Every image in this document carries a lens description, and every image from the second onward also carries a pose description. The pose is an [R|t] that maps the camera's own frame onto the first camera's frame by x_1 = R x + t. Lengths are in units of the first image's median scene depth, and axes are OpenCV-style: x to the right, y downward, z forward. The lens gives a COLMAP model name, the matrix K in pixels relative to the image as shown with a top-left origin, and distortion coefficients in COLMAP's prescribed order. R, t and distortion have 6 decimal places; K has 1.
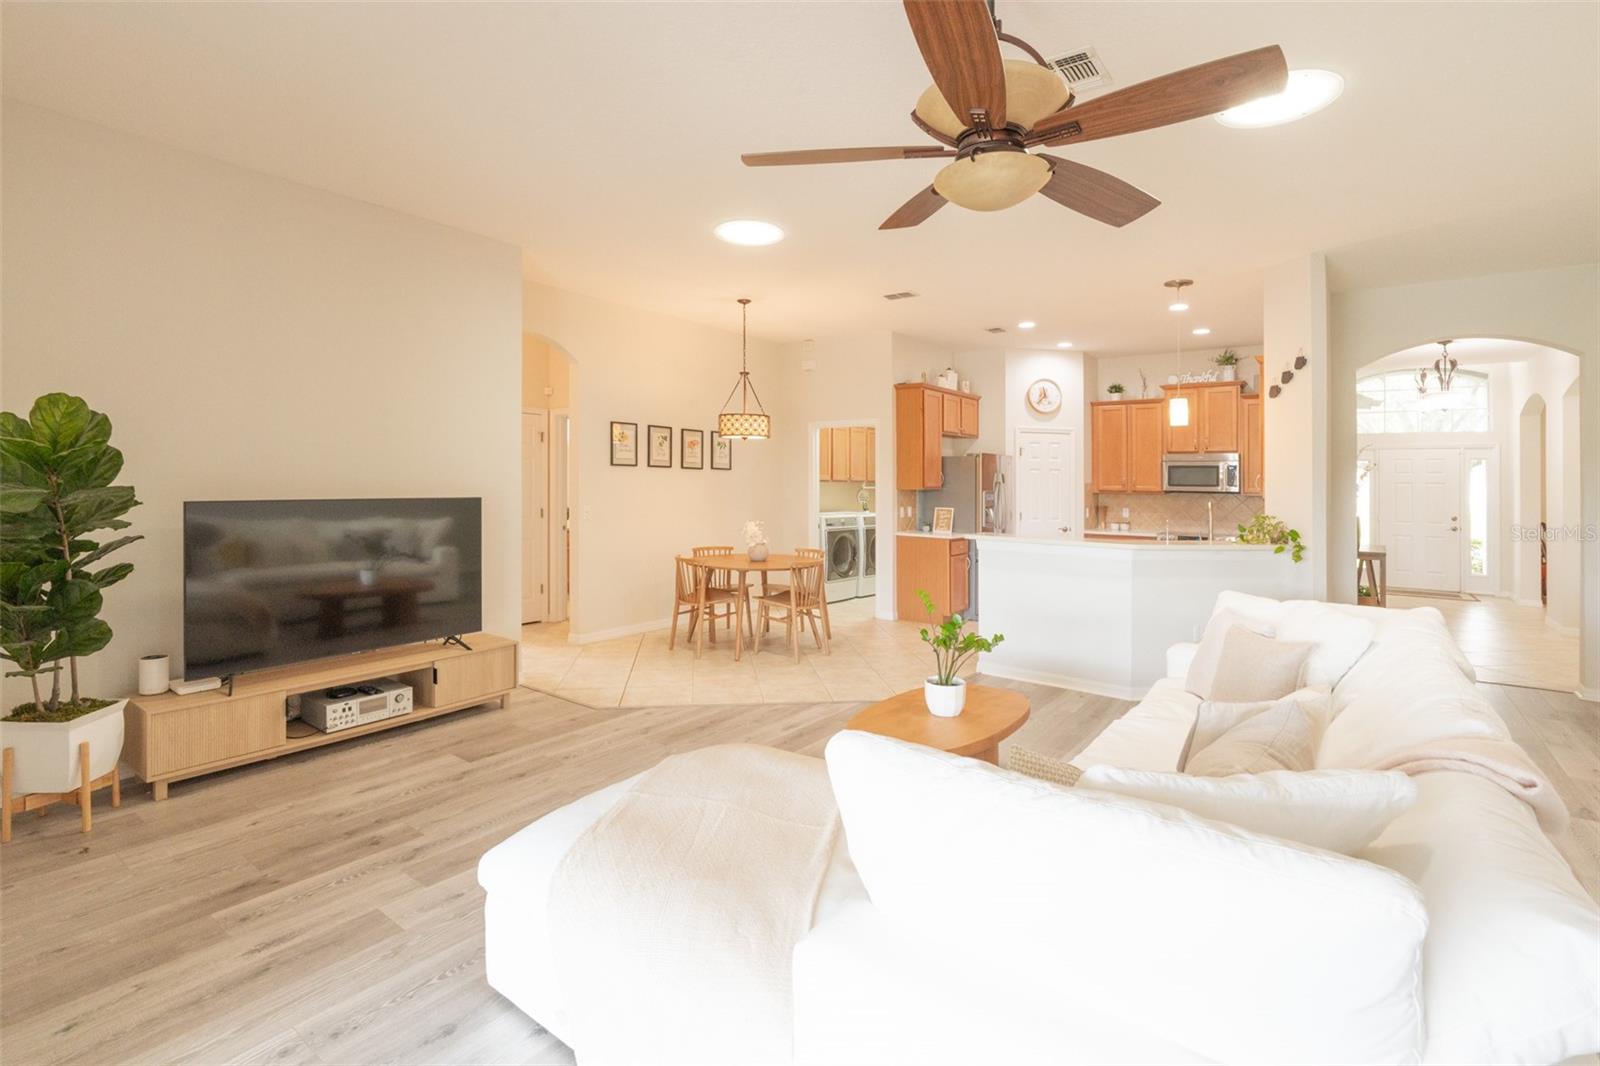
lens RADIAL K [[731.1, 0, 806.4], [0, 731.1, 473.2], [0, 0, 1]] dist [-0.010201, 0.003843]
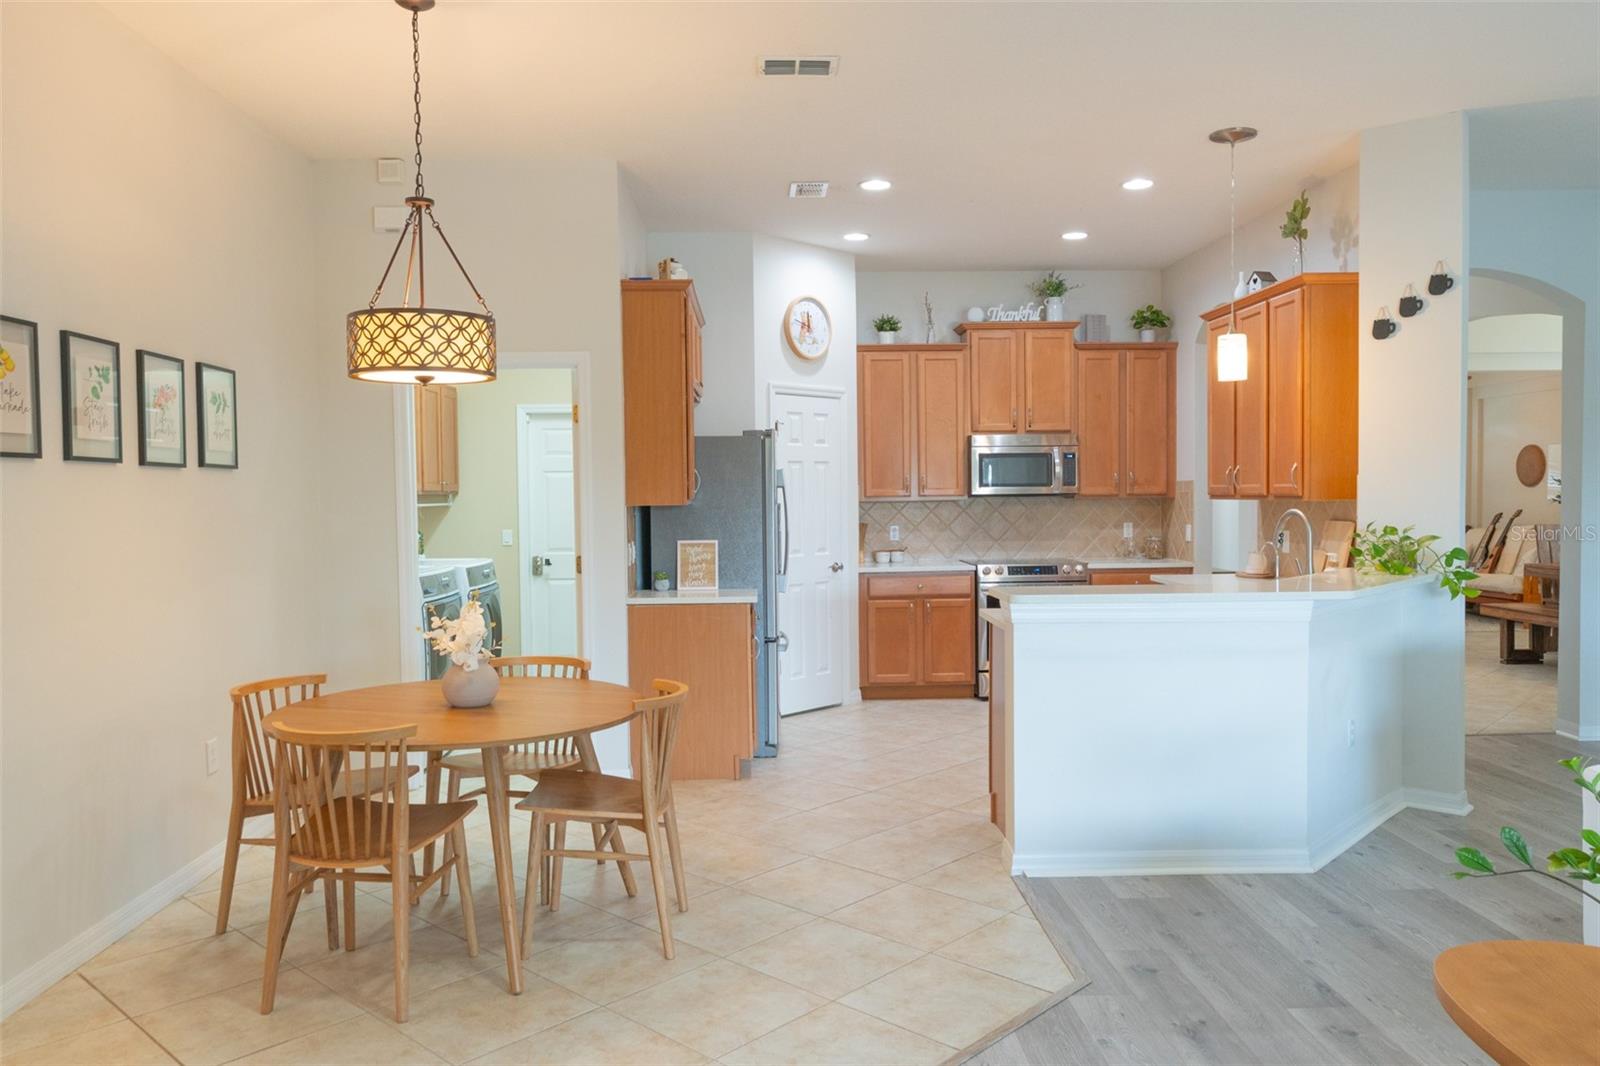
lens RADIAL K [[1155.6, 0, 793.7], [0, 1155.6, 519.5], [0, 0, 1]] dist [0.005429, -0.008435]
pose [[0.779763, -0.038929, 0.624863, -0.250325], [0.015440, 0.998957, 0.042967, 0.000745], [-0.625884, -0.023856, 0.779551, 0.354582]]
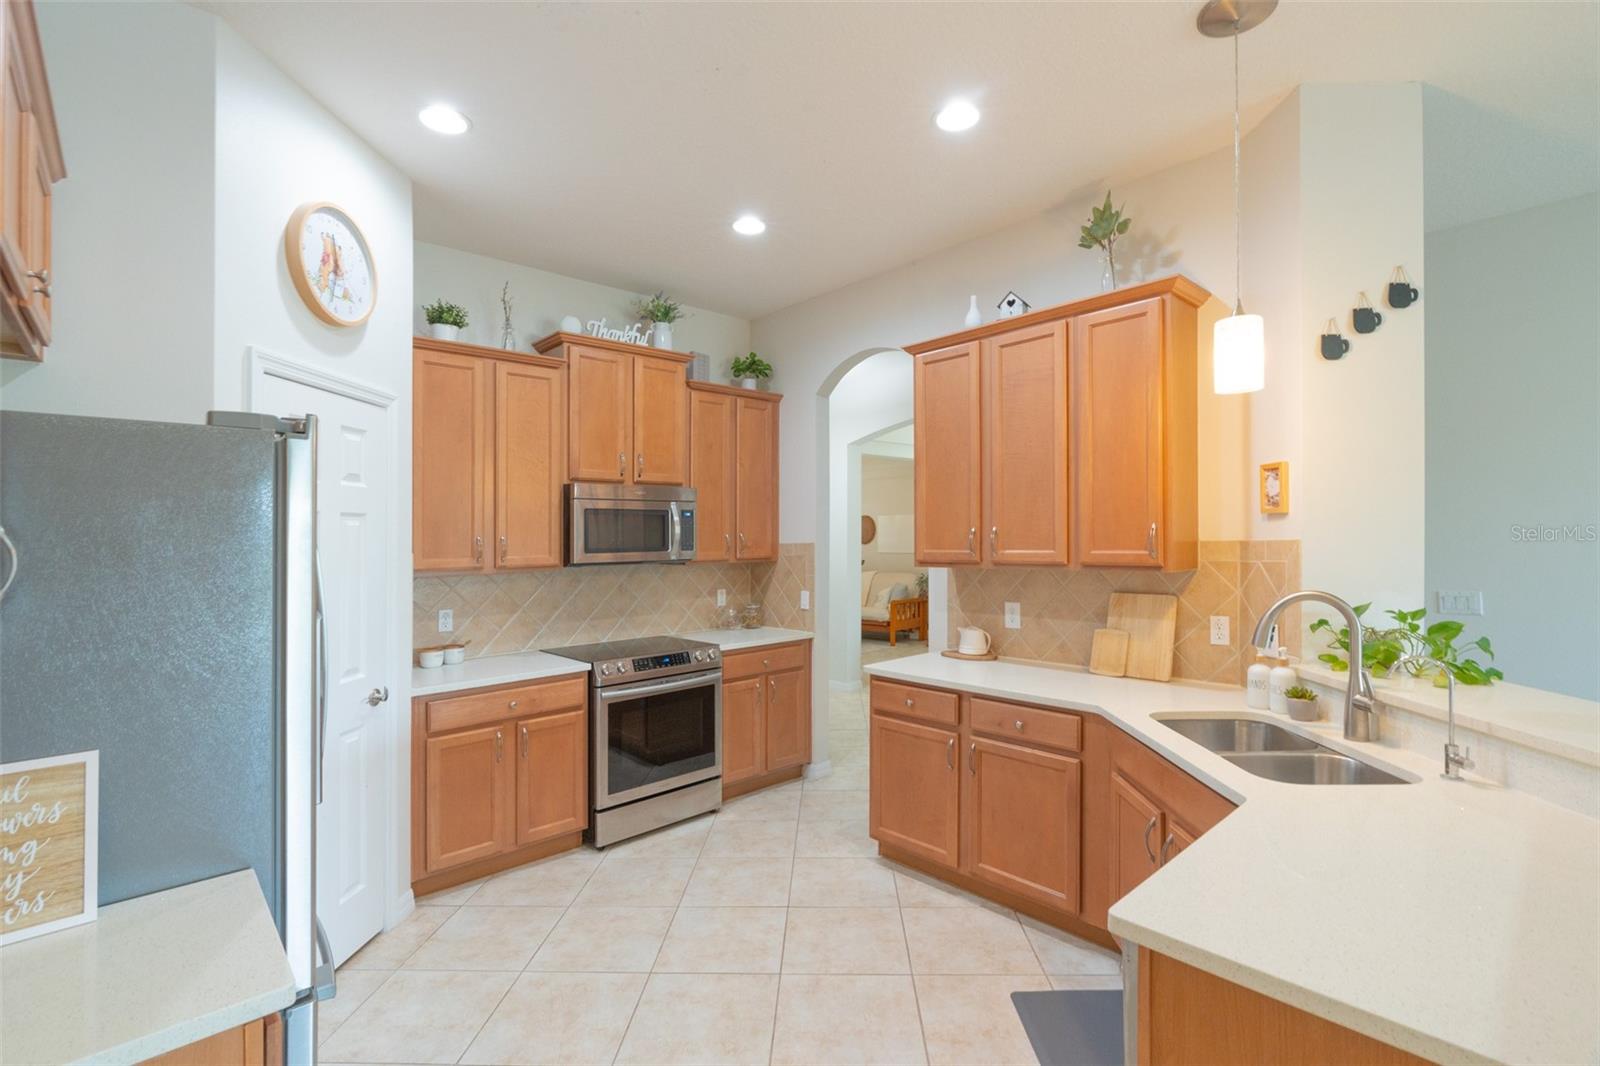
lens RADIAL K [[731.1, 0, 798.7], [0, 731.1, 521.9], [0, 0, 1]] dist [-0.010201, 0.003843]
pose [[0.187312, 0.002604, 0.982297, 0.076736], [0.005074, 0.999981, -0.003618, 0.000495], [-0.982287, 0.005662, 0.187295, 0.824619]]
